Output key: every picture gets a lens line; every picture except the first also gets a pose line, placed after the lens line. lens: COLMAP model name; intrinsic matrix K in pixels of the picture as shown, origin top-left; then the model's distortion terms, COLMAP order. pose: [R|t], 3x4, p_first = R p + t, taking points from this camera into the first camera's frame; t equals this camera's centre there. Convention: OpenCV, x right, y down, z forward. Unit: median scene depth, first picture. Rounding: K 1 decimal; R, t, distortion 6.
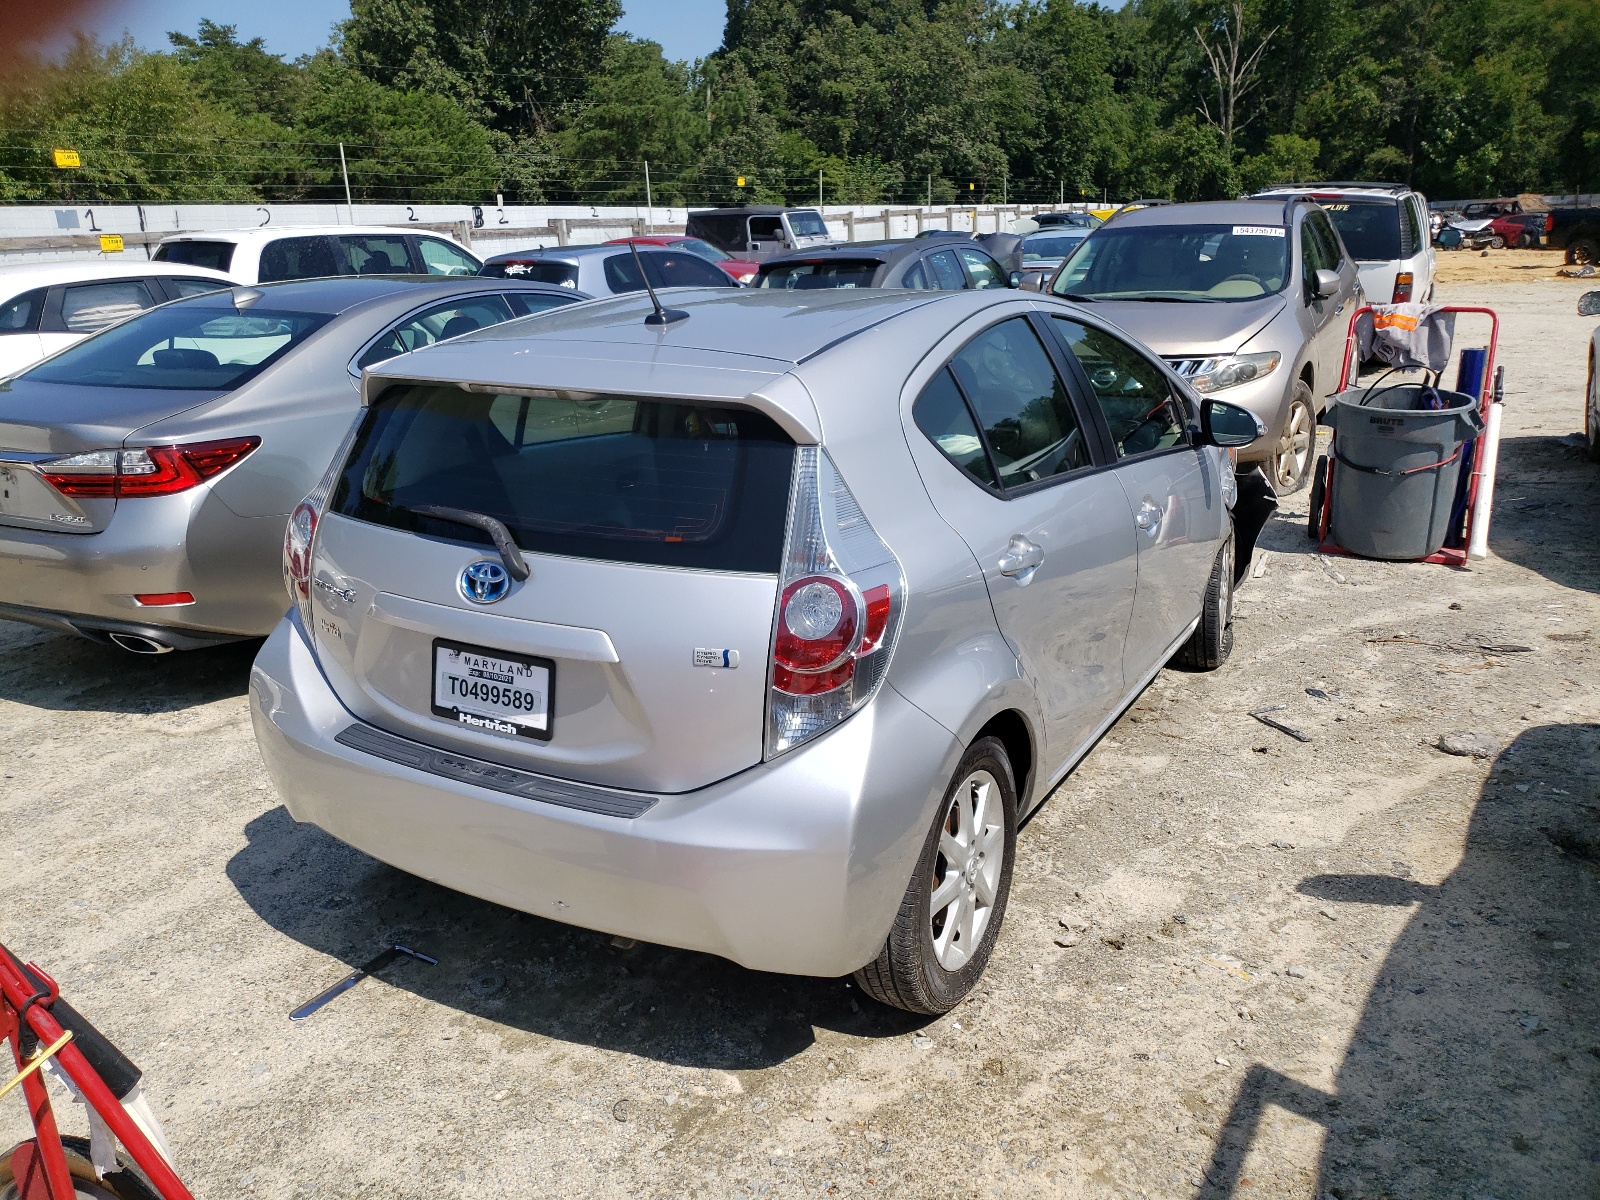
lens RADIAL K [[1236.3, 0, 786.7], [0, 1236.3, 605.3], [0, 0, 1]] dist [0.022588, -0.025729]
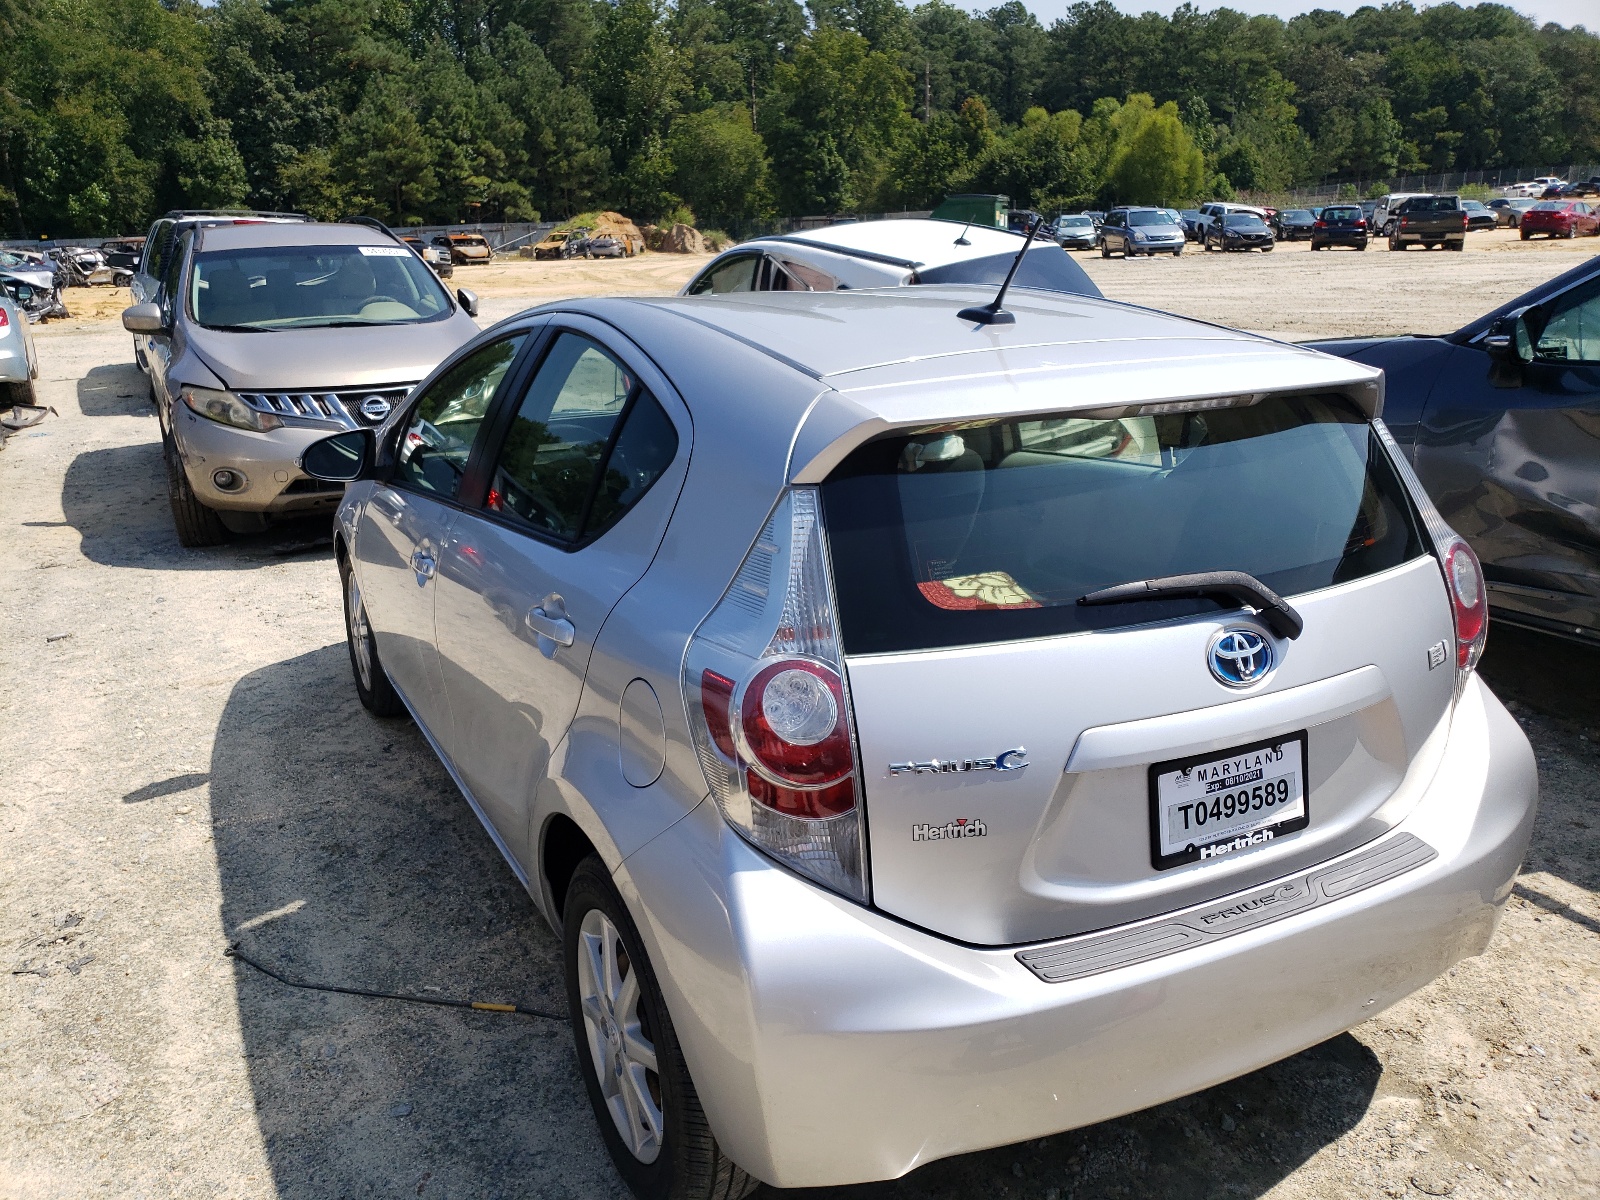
lens RADIAL K [[1236.3, 0, 783.2], [0, 1236.3, 600.9], [0, 0, 1]] dist [0.022588, -0.025729]
pose [[0.563655, -0.222759, 0.795407, -0.966831], [0.247884, 0.964183, 0.094366, -0.187192], [-0.787938, 0.143978, 0.598685, 0.746020]]
